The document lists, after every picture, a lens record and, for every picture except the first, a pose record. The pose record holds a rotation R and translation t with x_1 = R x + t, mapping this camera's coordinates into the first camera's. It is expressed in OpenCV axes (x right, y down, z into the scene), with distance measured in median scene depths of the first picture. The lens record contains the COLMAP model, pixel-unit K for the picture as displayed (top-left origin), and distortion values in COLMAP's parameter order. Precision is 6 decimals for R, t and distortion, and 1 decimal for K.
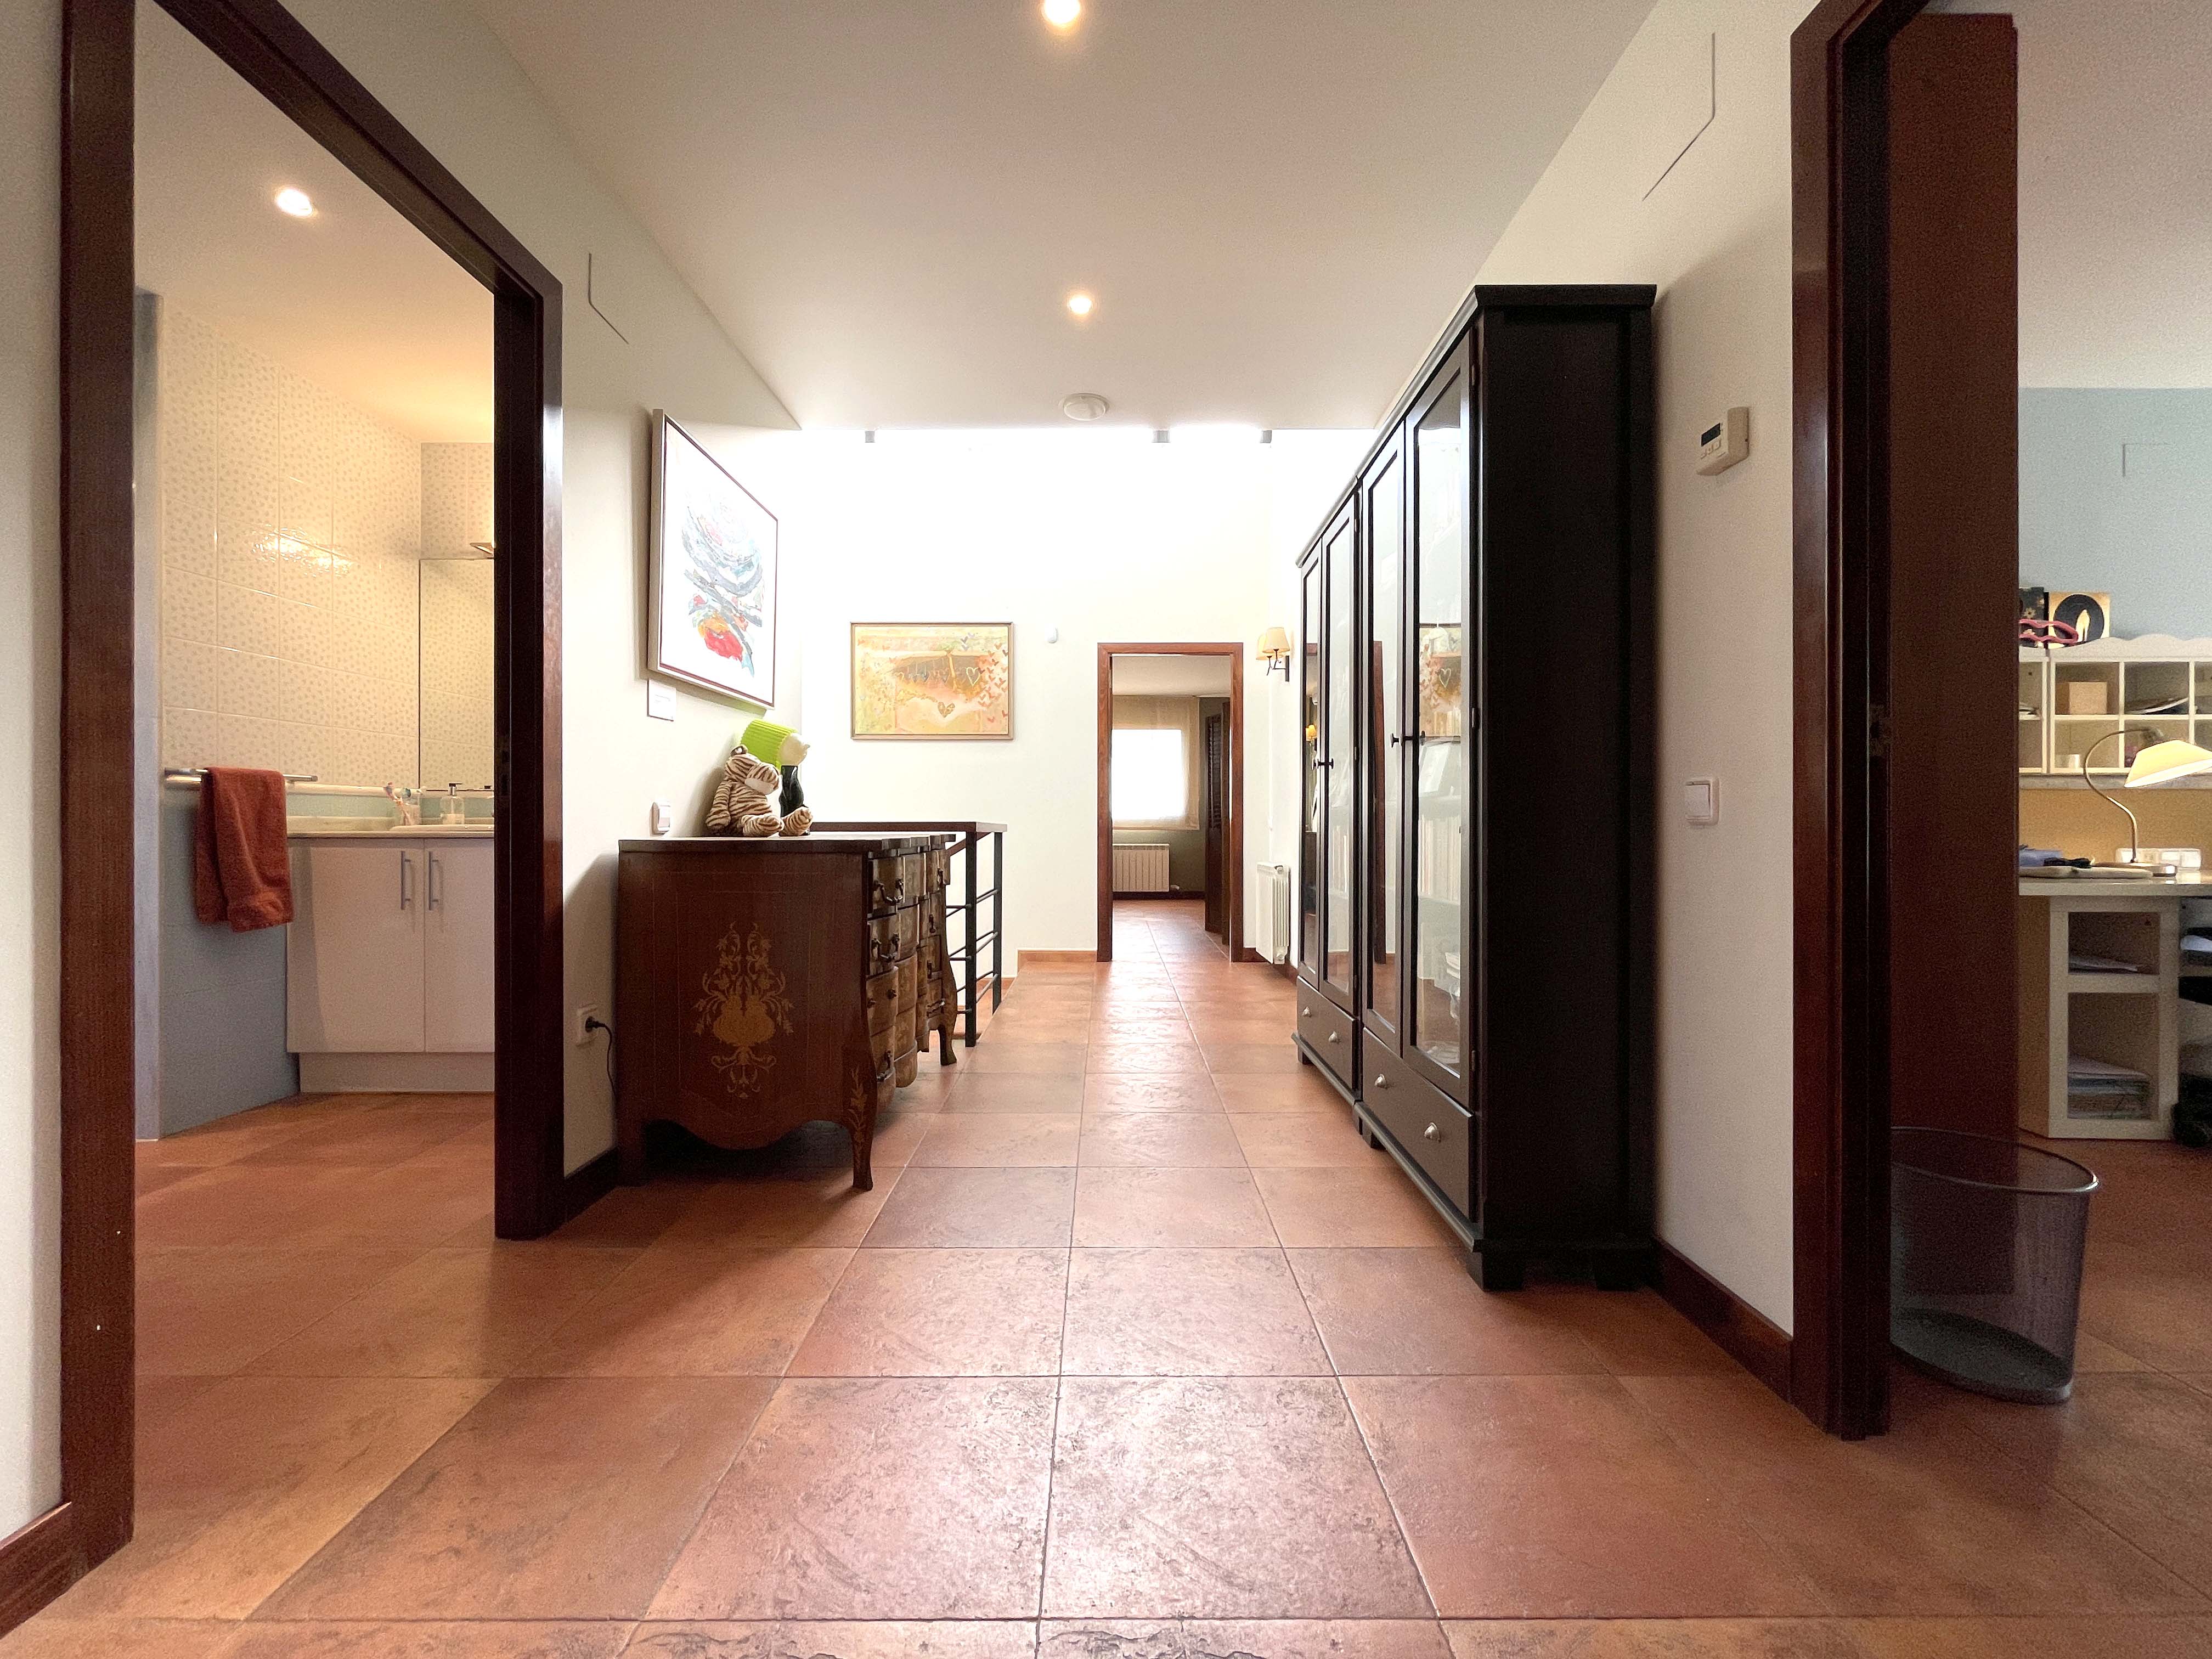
lens RADIAL K [[909.7, 0, 1114.4], [0, 909.7, 823.1], [0, 0, 1]] dist [-0.002735, -0.000421]
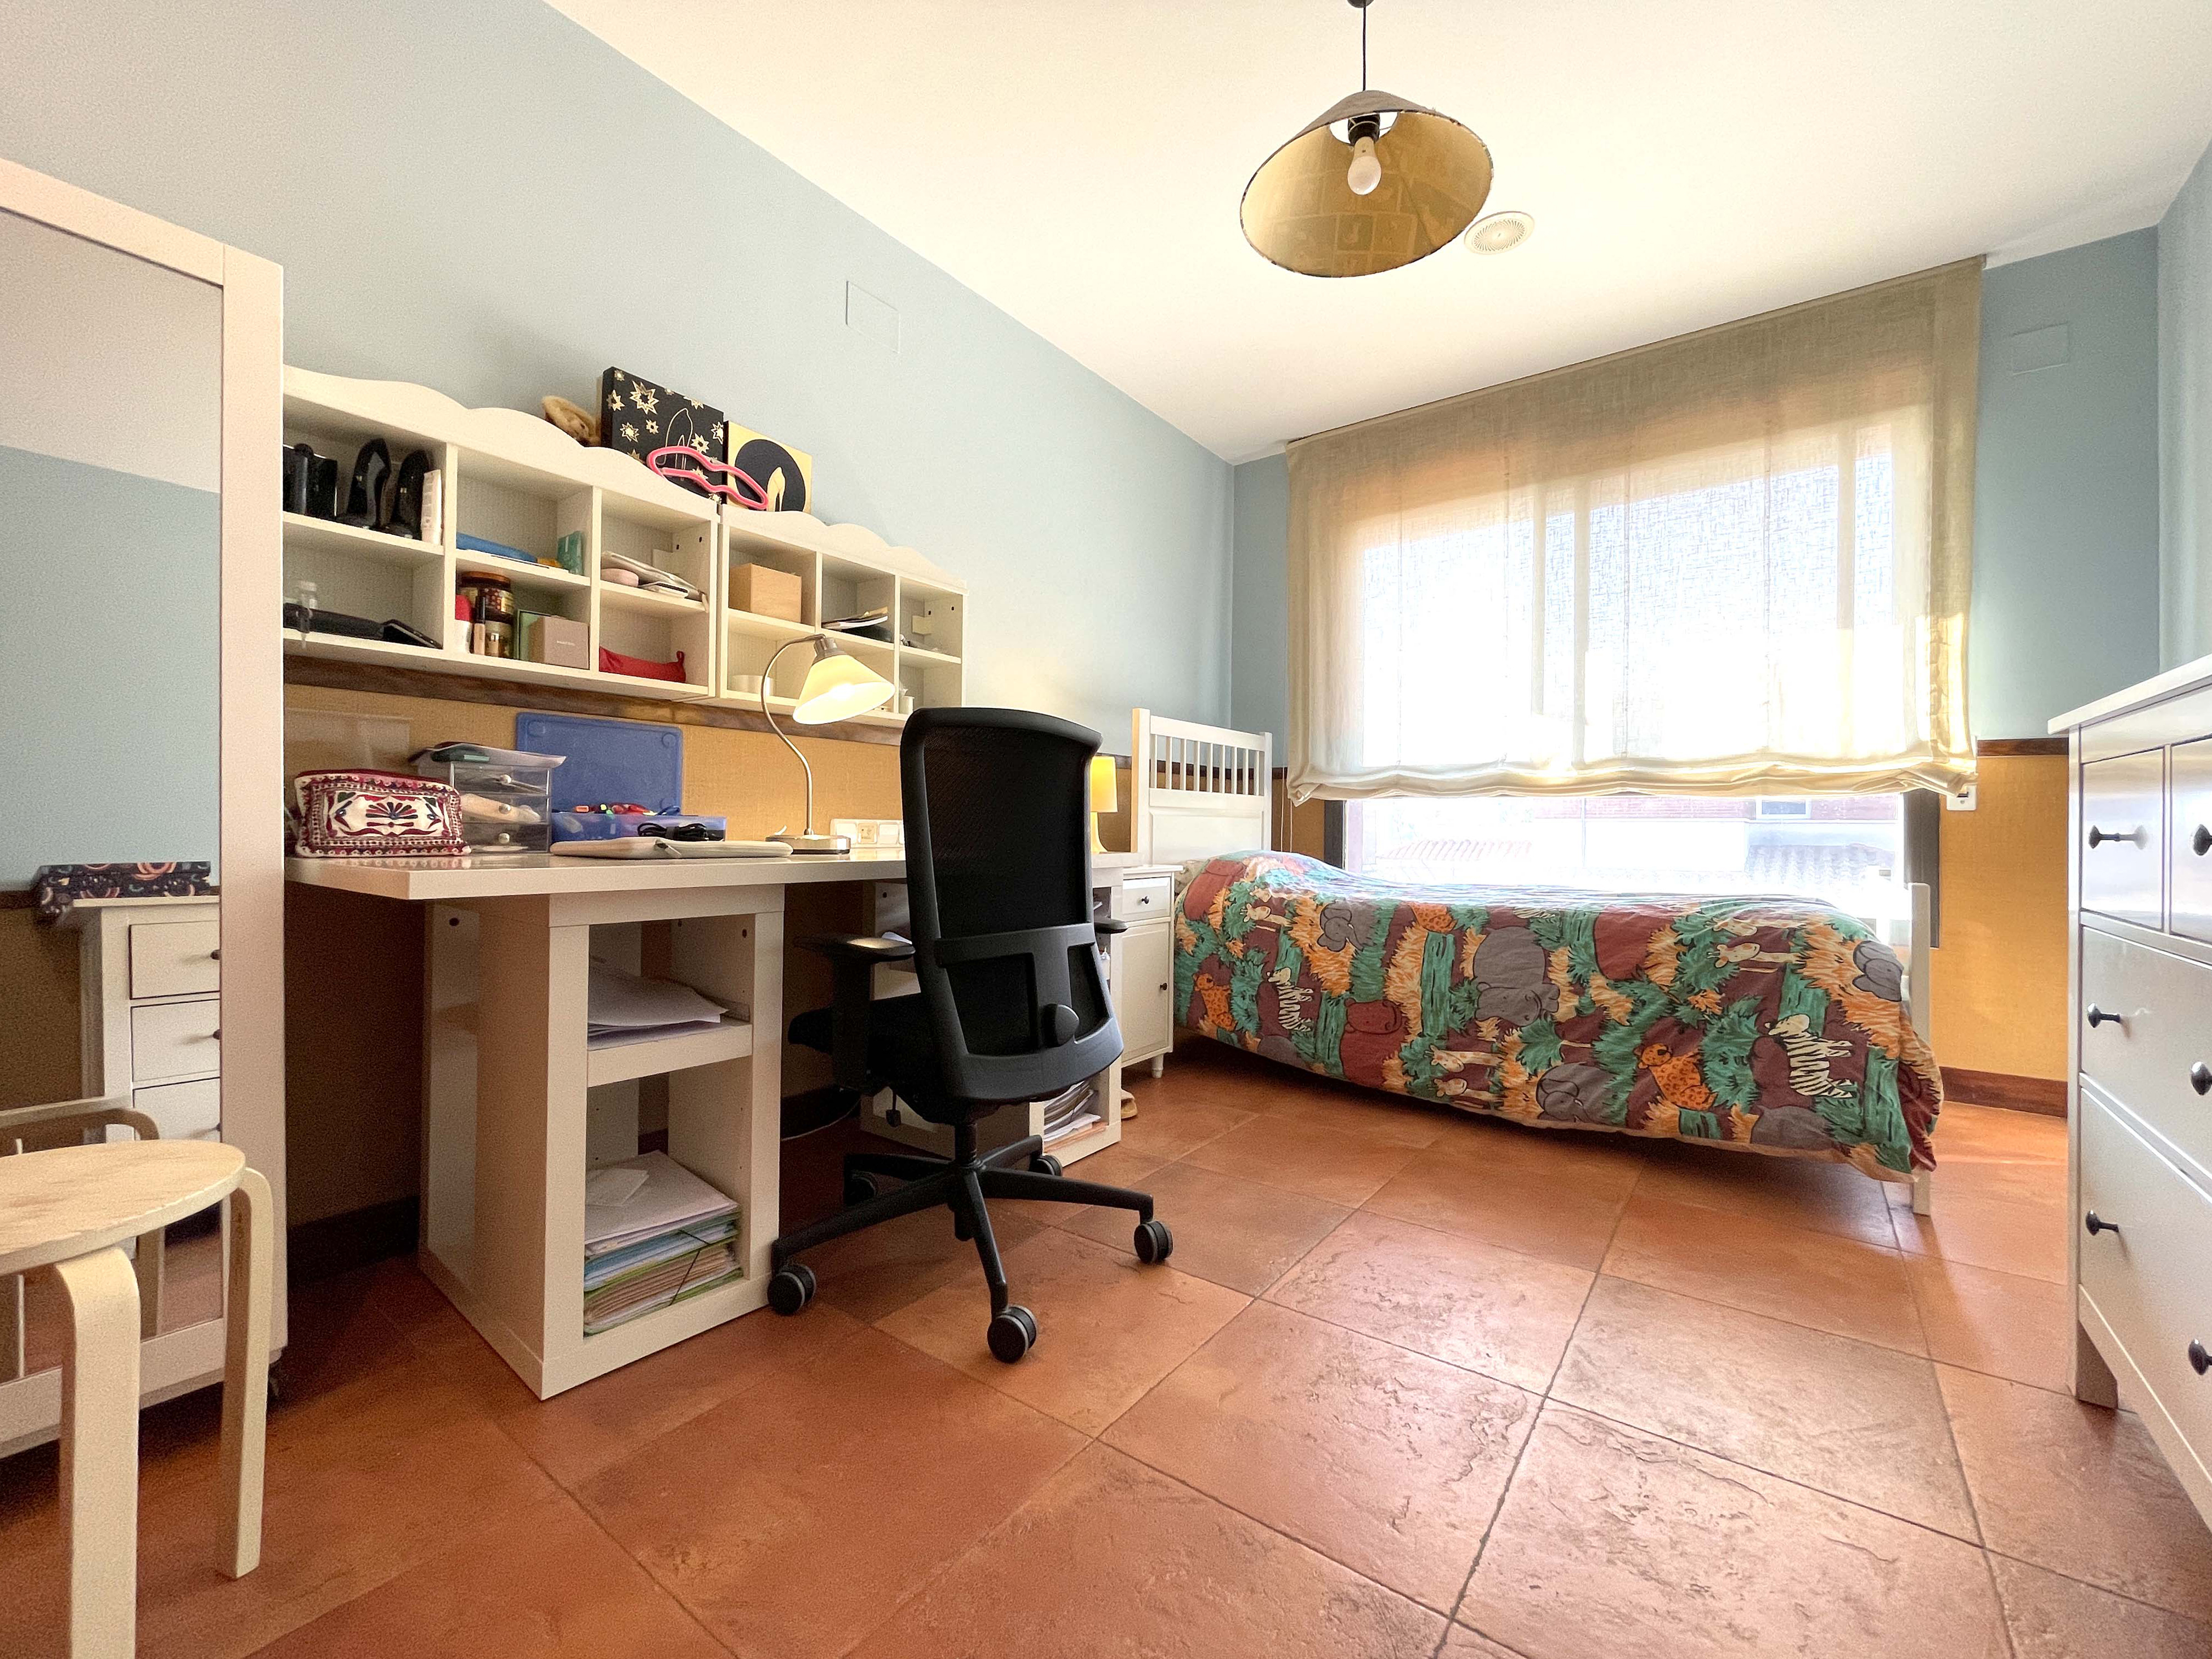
lens RADIAL K [[909.7, 0, 1114.4], [0, 909.7, 823.1], [0, 0, 1]] dist [-0.002735, -0.000421]
pose [[0.596464, 0.010242, 0.802575, 0.827369], [-0.009884, 0.999936, -0.005414, 0.042194], [-0.802579, -0.004704, 0.596527, 0.474508]]
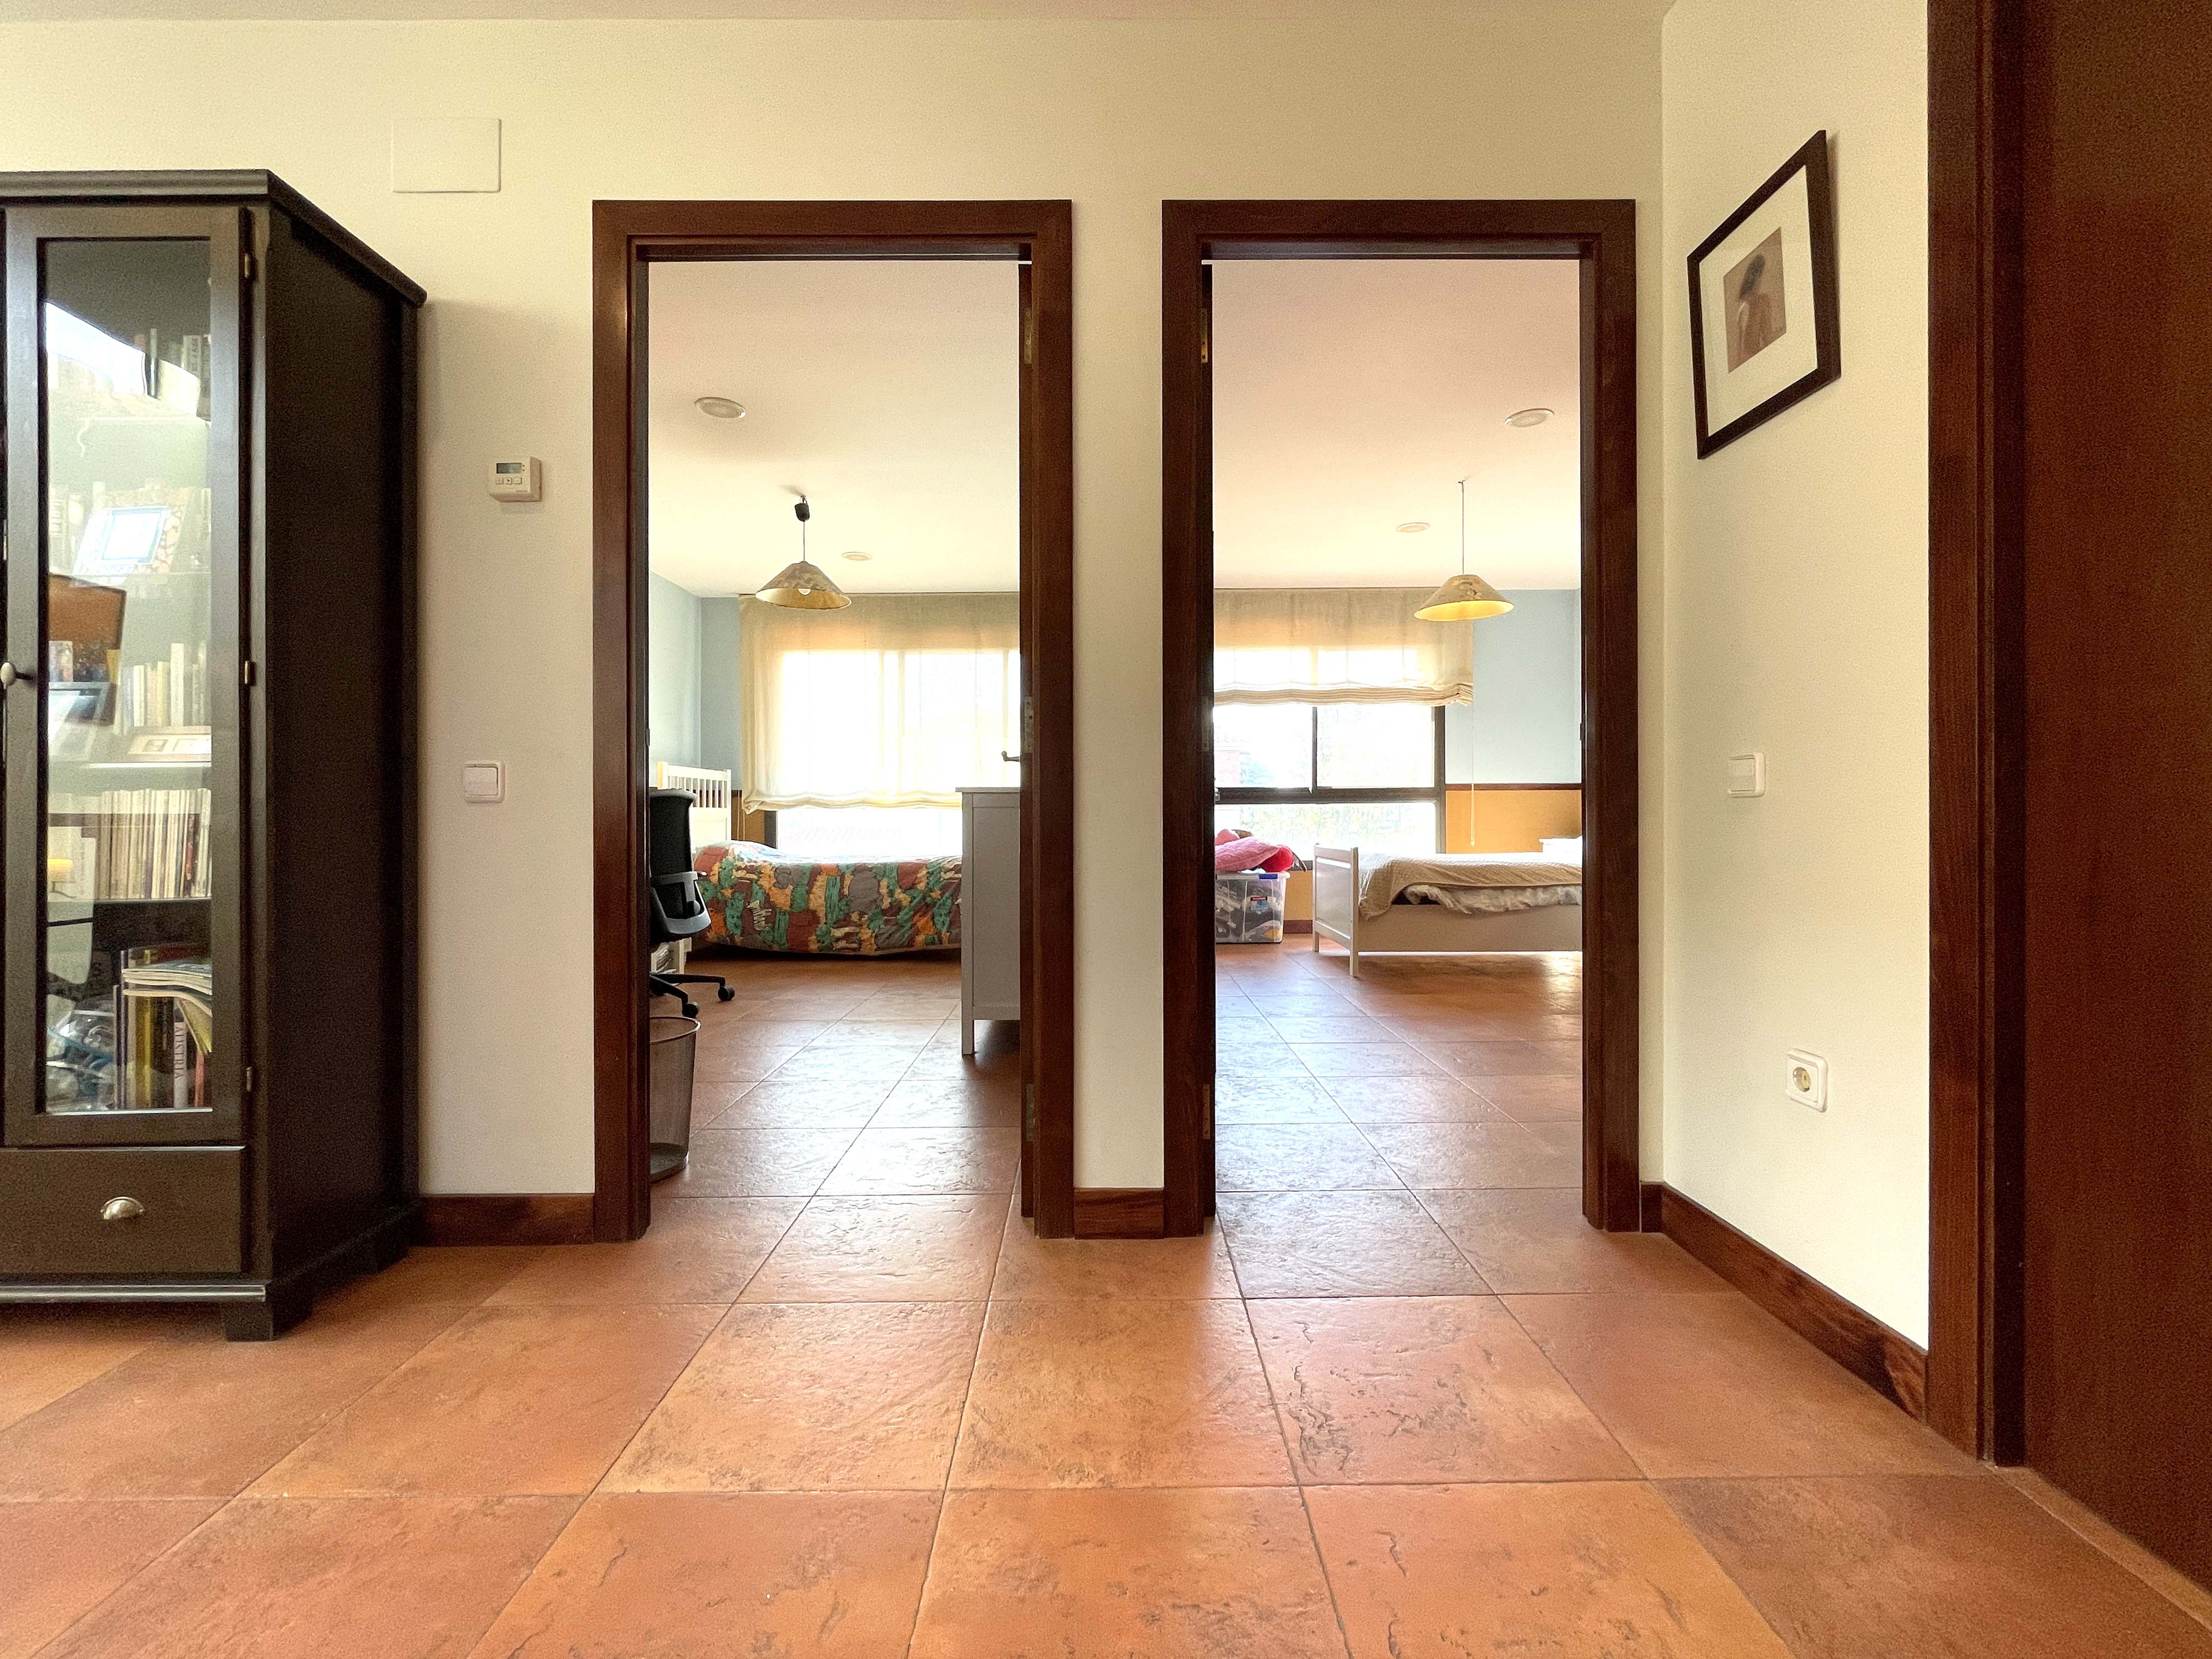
lens RADIAL K [[899.1, 0, 1110.2], [0, 899.1, 816.9], [0, 0, 1]] dist [-0.000348, -0.000104]
pose [[-0.006810, -0.000364, 0.999977, -0.298260], [0.003509, 0.999994, 0.000388, 0.013577], [-0.999971, 0.003512, -0.006808, 0.138527]]
